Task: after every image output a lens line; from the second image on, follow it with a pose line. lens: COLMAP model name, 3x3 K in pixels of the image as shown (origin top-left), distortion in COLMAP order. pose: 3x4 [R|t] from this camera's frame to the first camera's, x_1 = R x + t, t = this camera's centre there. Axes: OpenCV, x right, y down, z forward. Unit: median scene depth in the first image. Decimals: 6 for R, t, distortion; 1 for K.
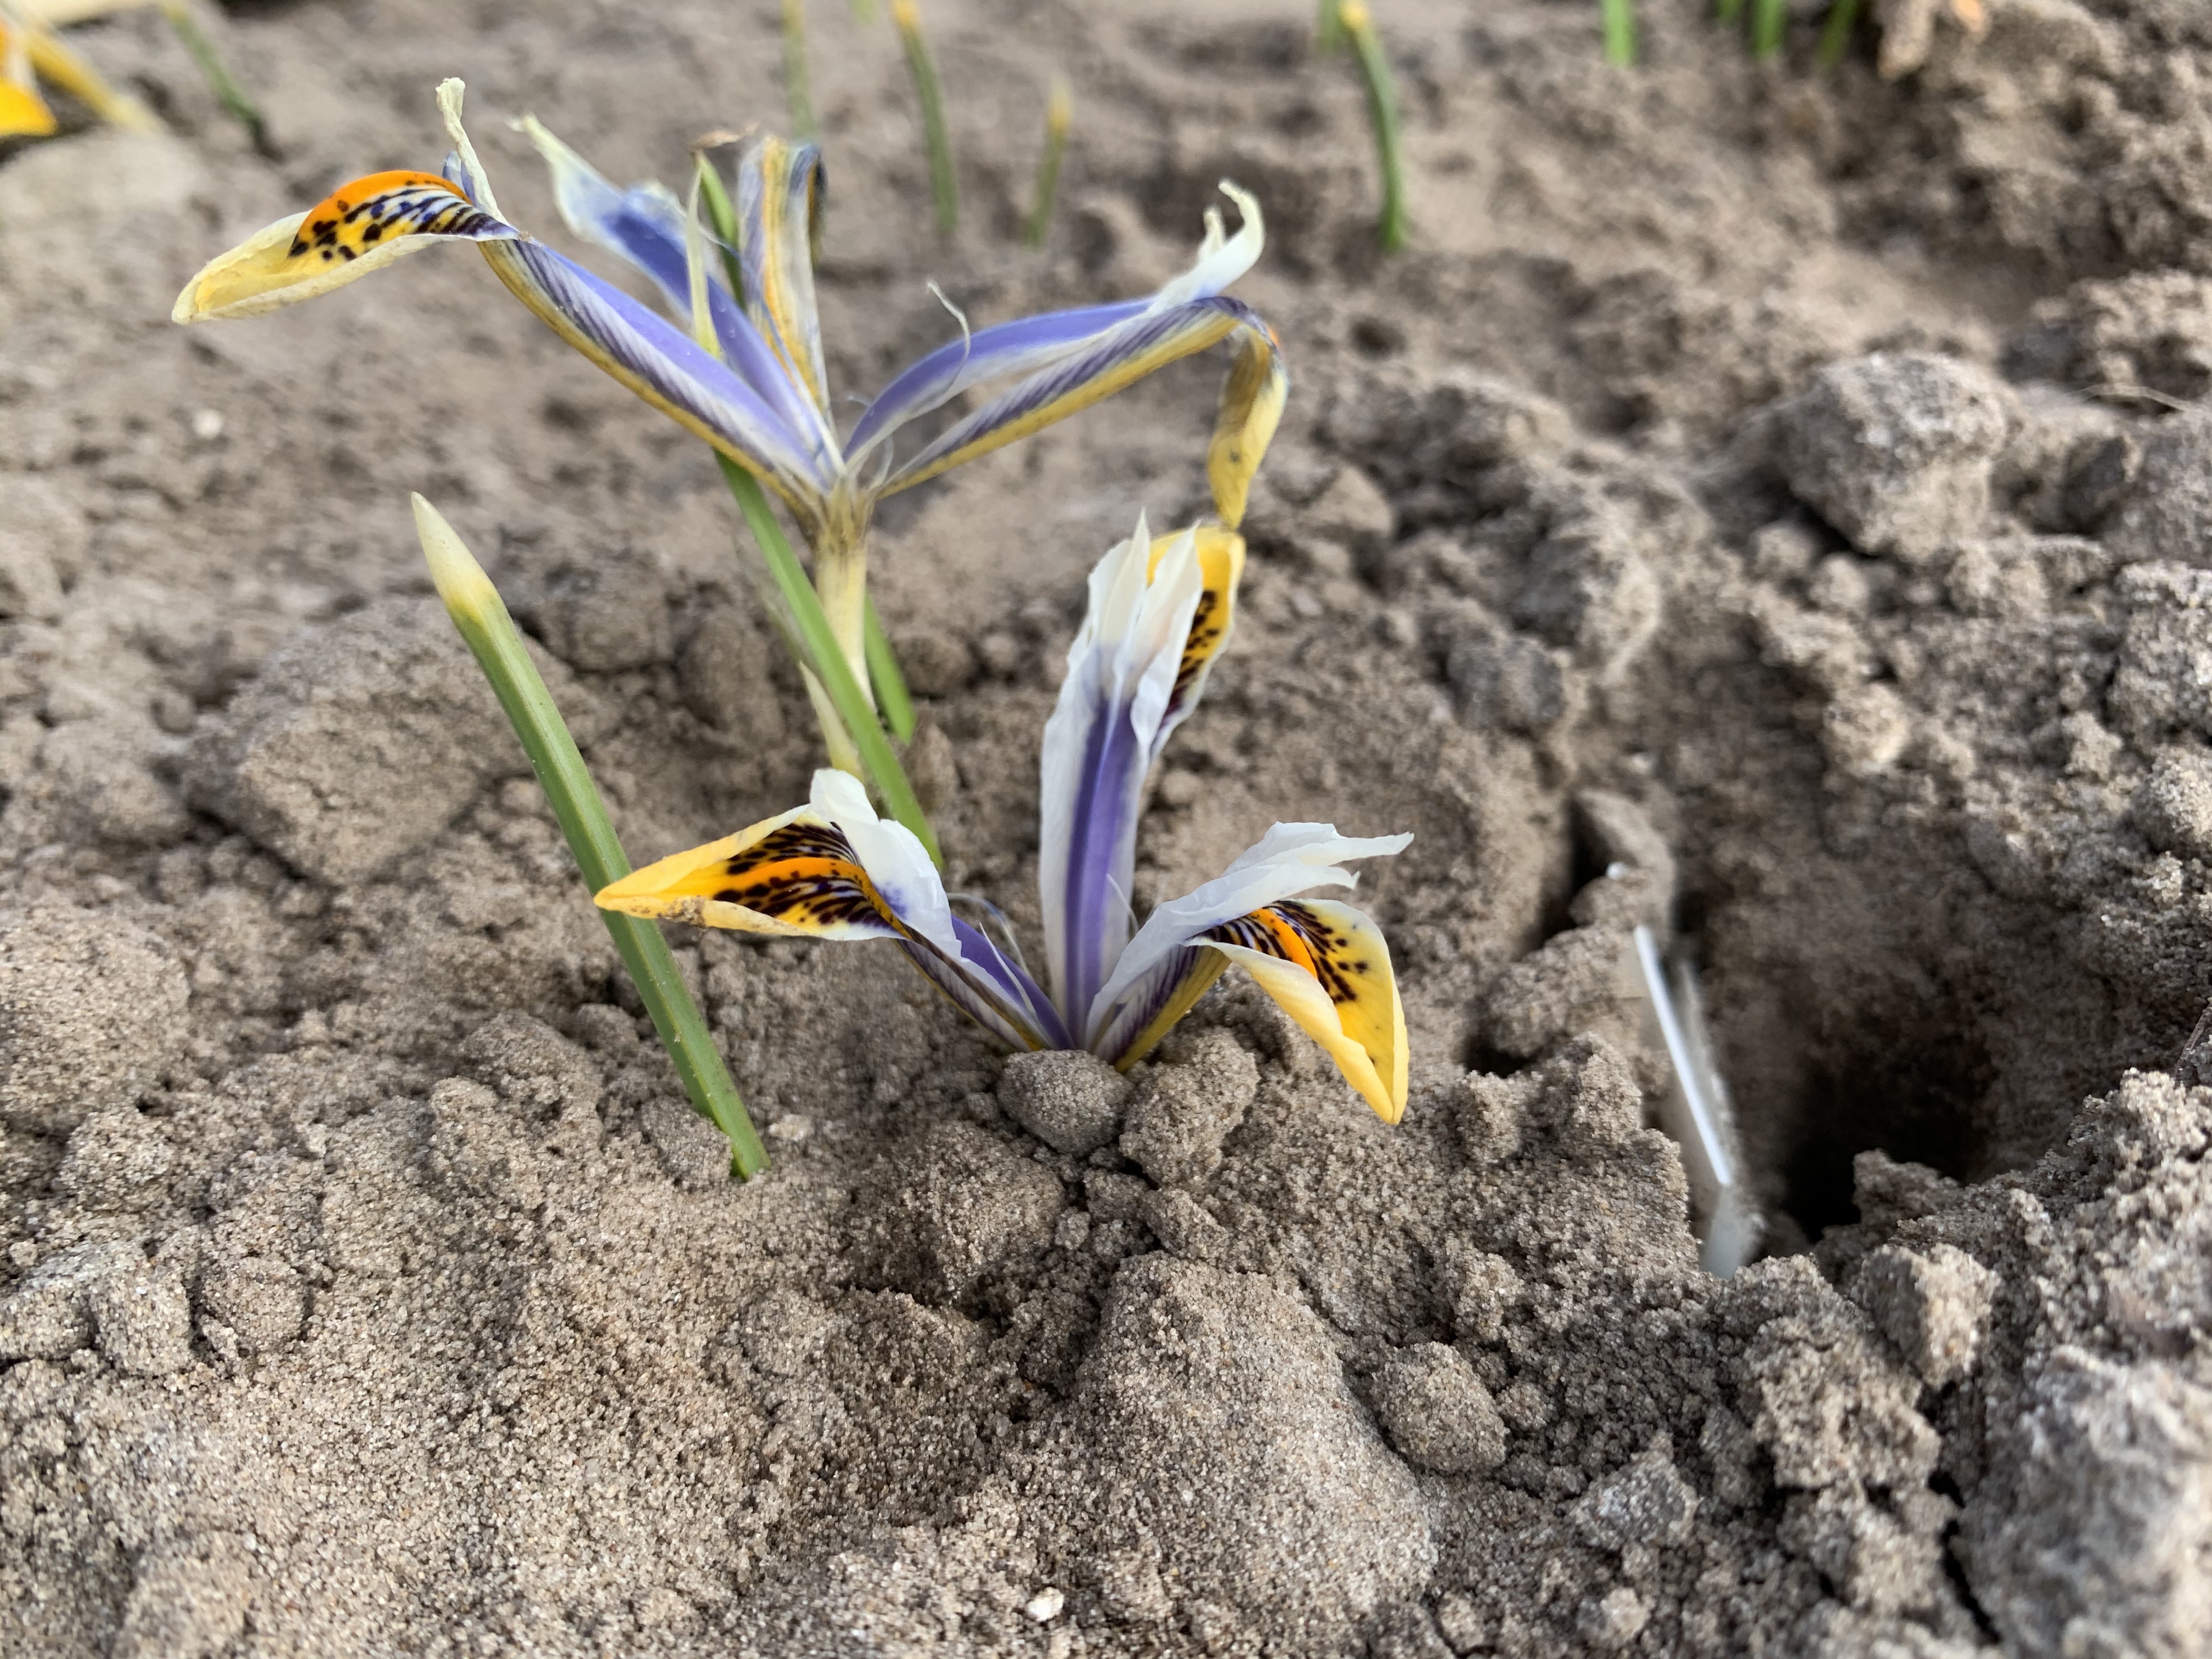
lens RADIAL K [[1682.4, 0, 1079.5], [0, 1682.4, 829.3], [0, 0, 1]] dist [-0.084997, 0.006359]
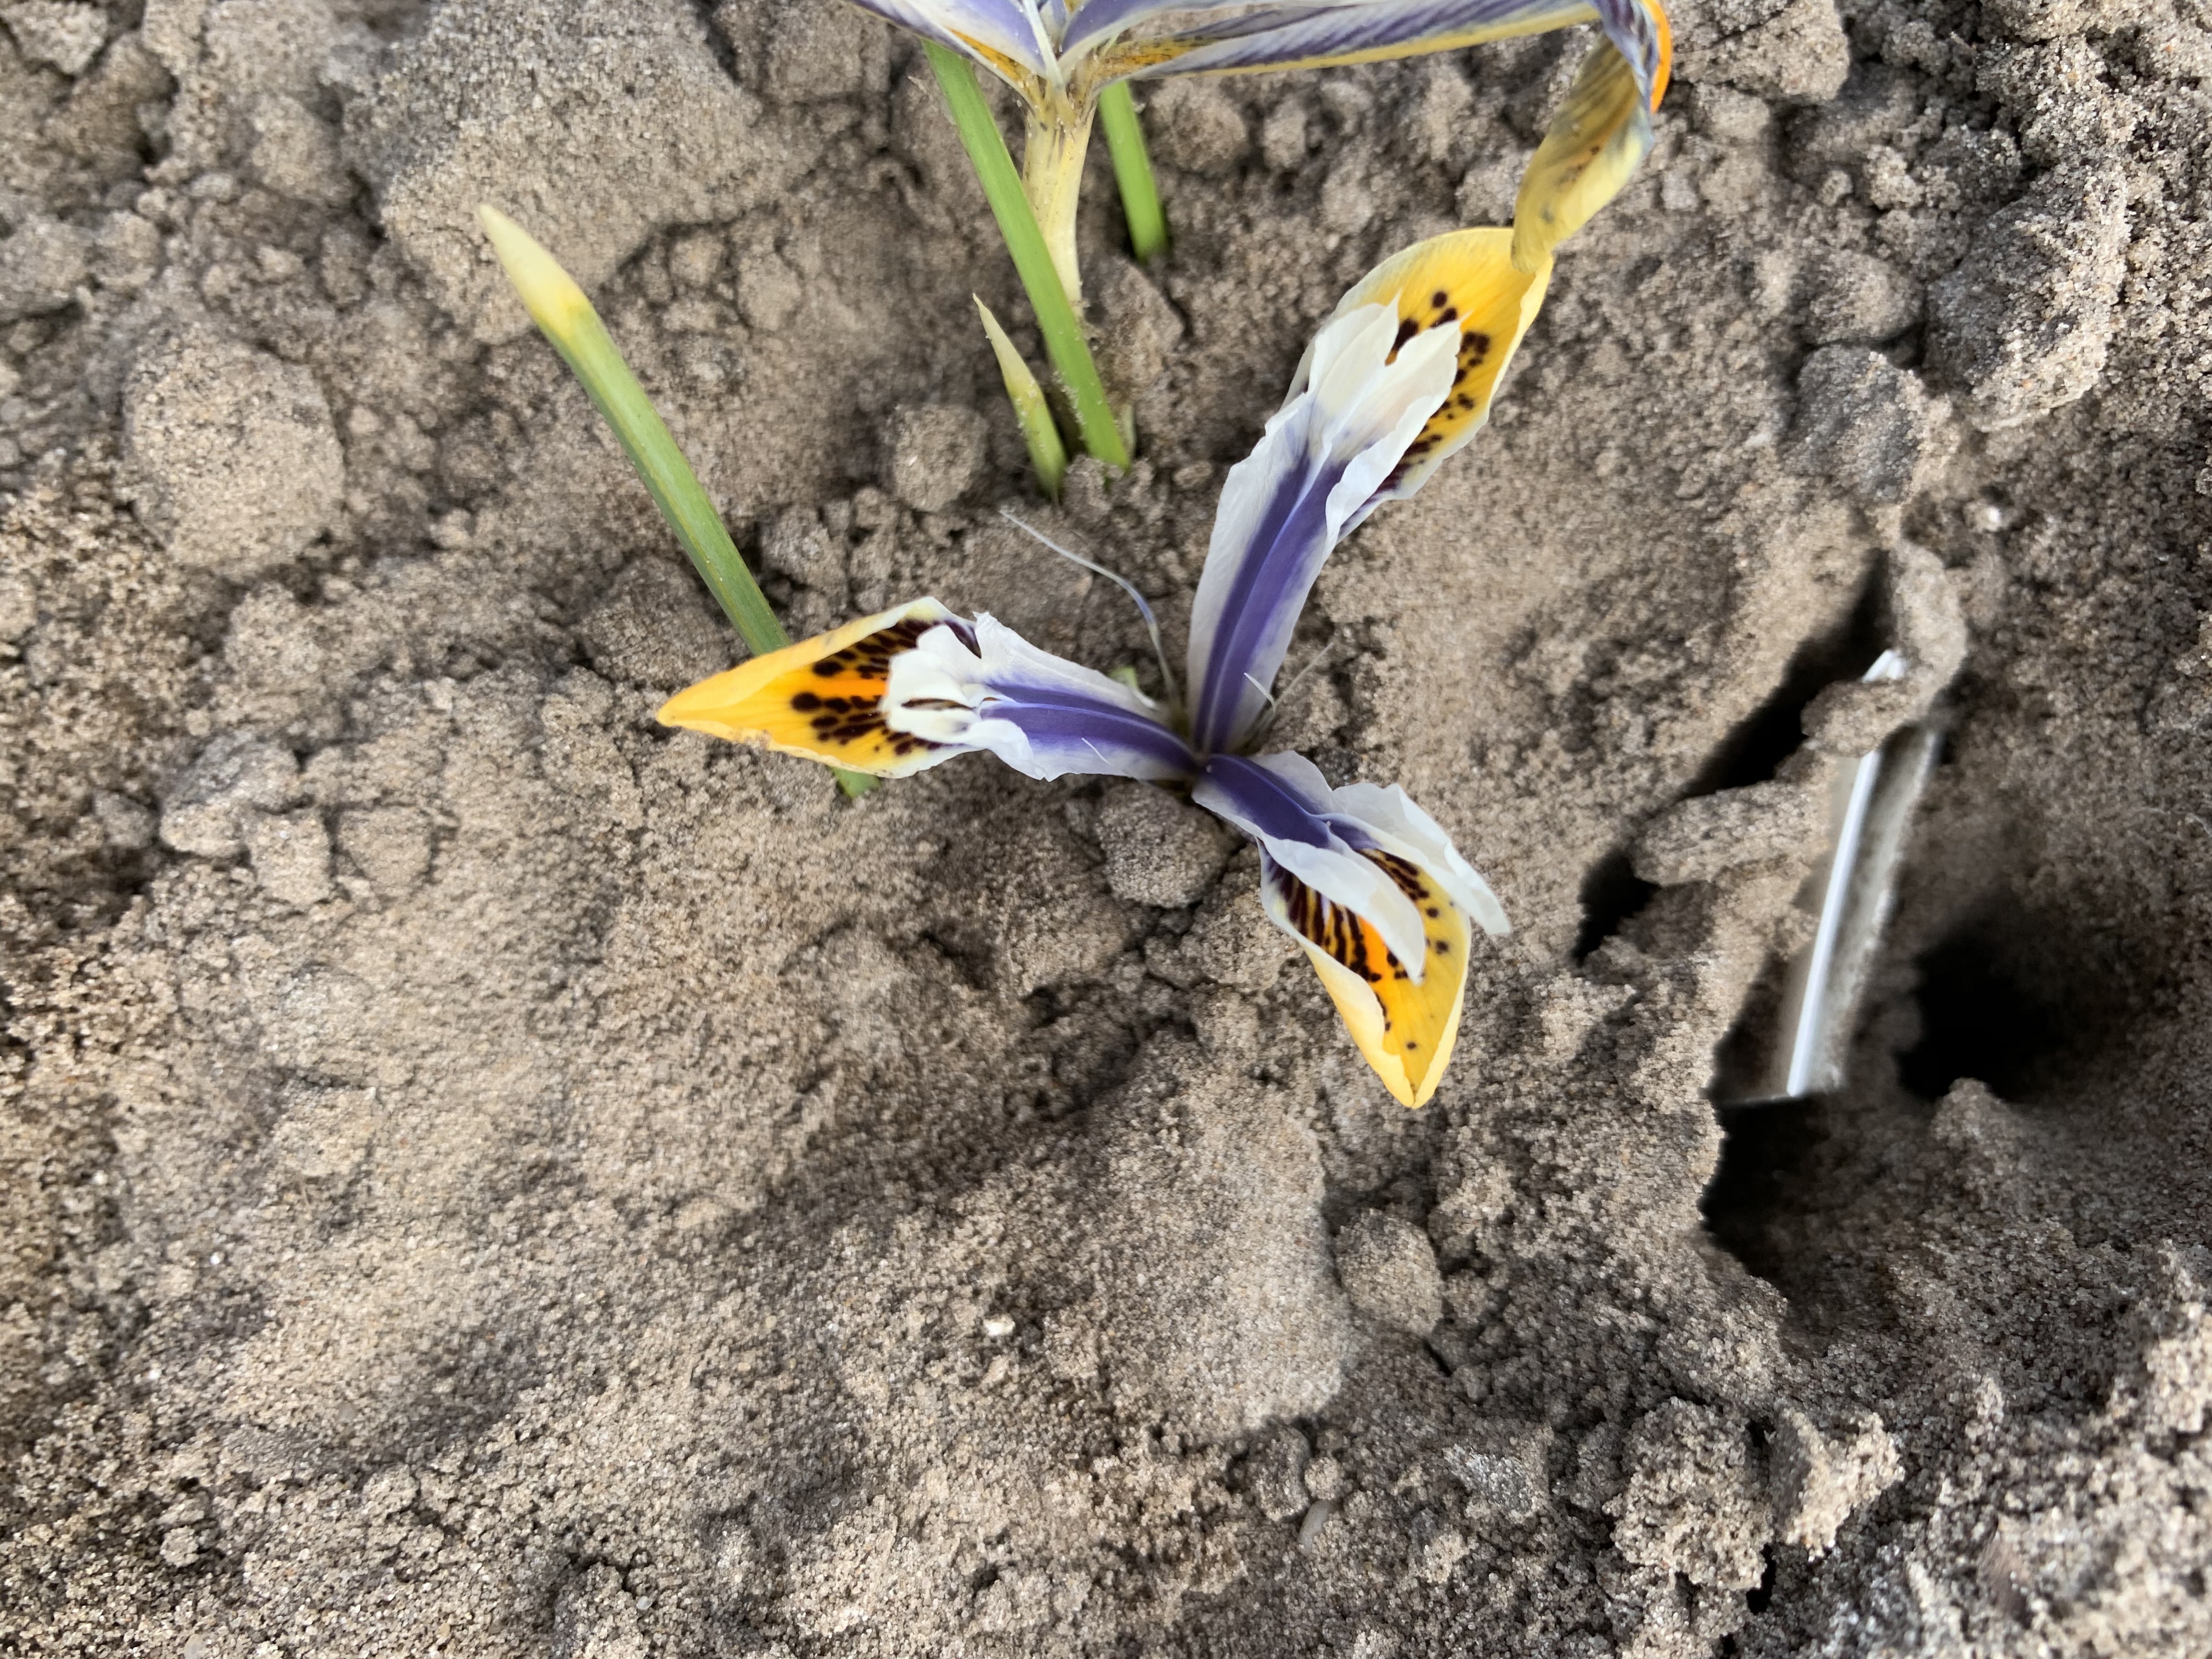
lens RADIAL K [[1667.4, 0, 1104.9], [0, 1667.4, 828.0], [0, 0, 1]] dist [-0.034481, -0.057760]
pose [[0.954726, 0.283878, -0.088948, 0.049393], [-0.172791, 0.772562, 0.610976, -0.470752], [0.242160, -0.567945, 0.786636, 0.248649]]
